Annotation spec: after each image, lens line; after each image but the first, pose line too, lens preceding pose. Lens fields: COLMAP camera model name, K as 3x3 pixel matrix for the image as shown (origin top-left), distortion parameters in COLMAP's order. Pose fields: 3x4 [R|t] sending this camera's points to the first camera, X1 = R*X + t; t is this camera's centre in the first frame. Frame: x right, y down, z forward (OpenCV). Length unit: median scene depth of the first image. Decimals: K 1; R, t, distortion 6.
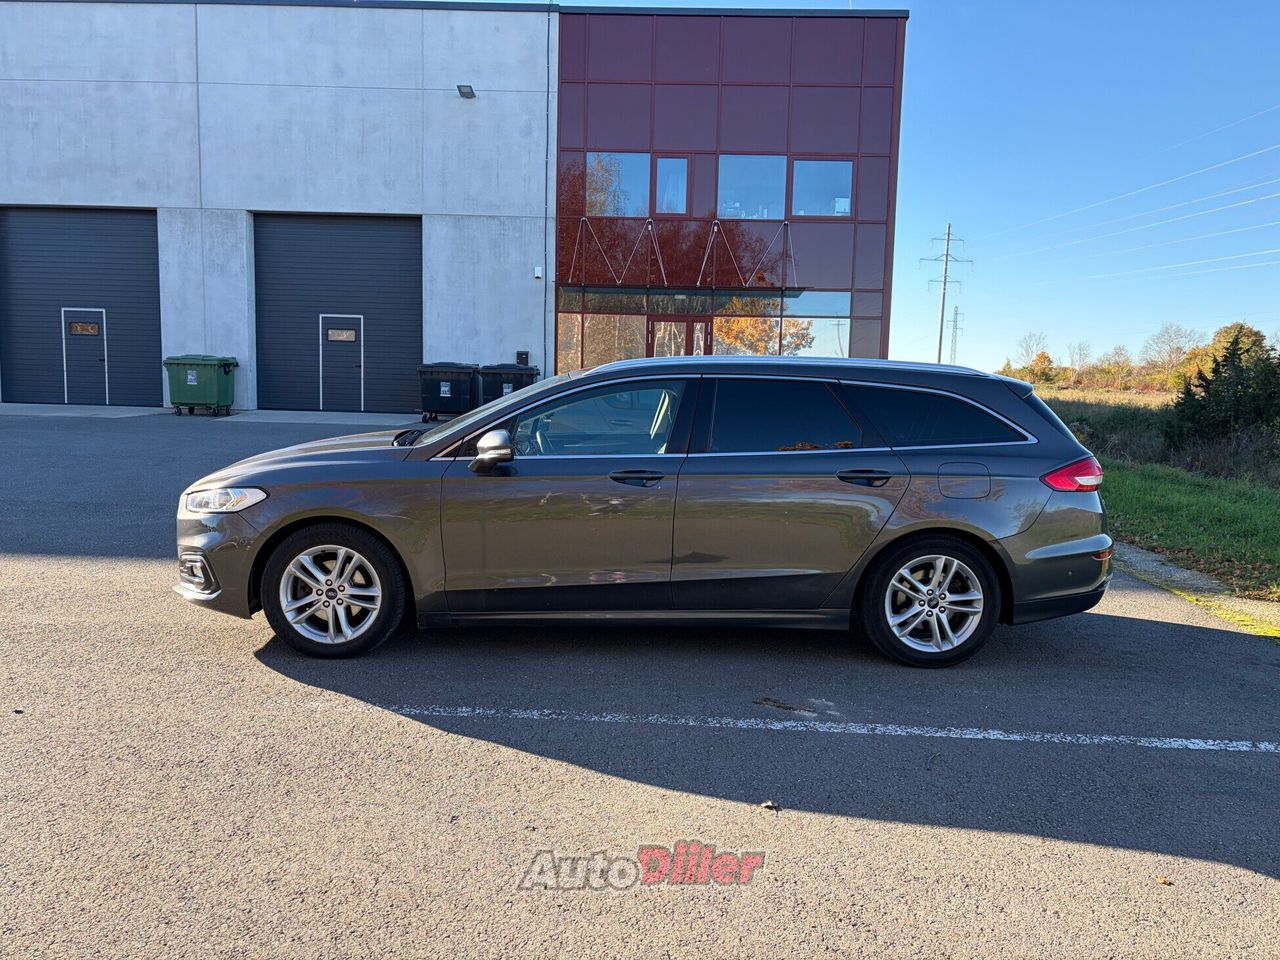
lens RADIAL K [[967.8, 0, 640.0], [0, 967.8, 480.0], [0, 0, 1]] dist [0.033728, -0.050580]
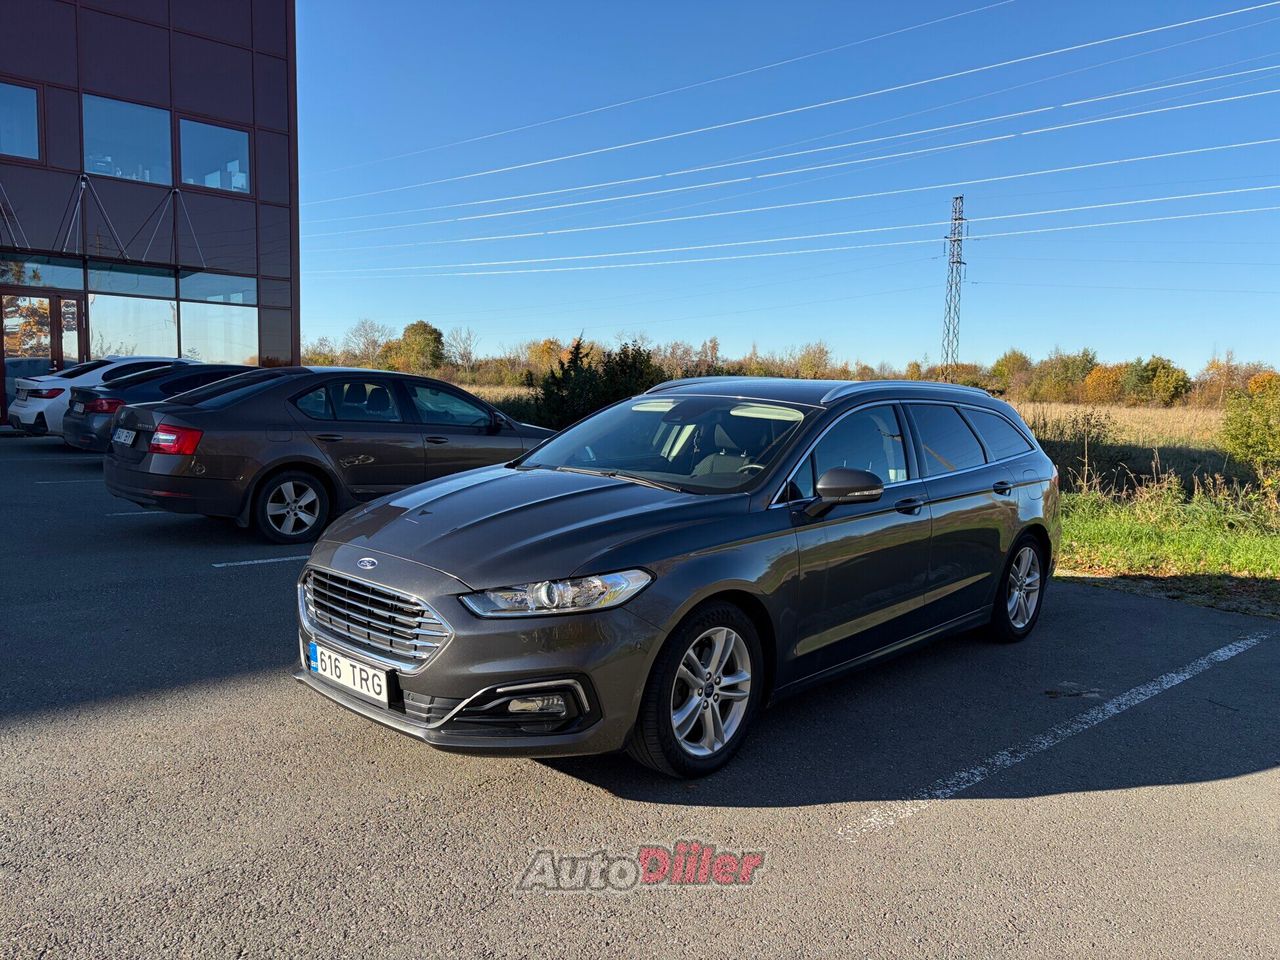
lens RADIAL K [[967.8, 0, 640.0], [0, 967.8, 480.0], [0, 0, 1]] dist [0.033728, -0.050580]
pose [[0.691768, -0.067894, 0.718921, -0.208514], [0.057841, 0.997581, 0.038554, -0.019517], [-0.719800, 0.014913, 0.694021, 0.114924]]
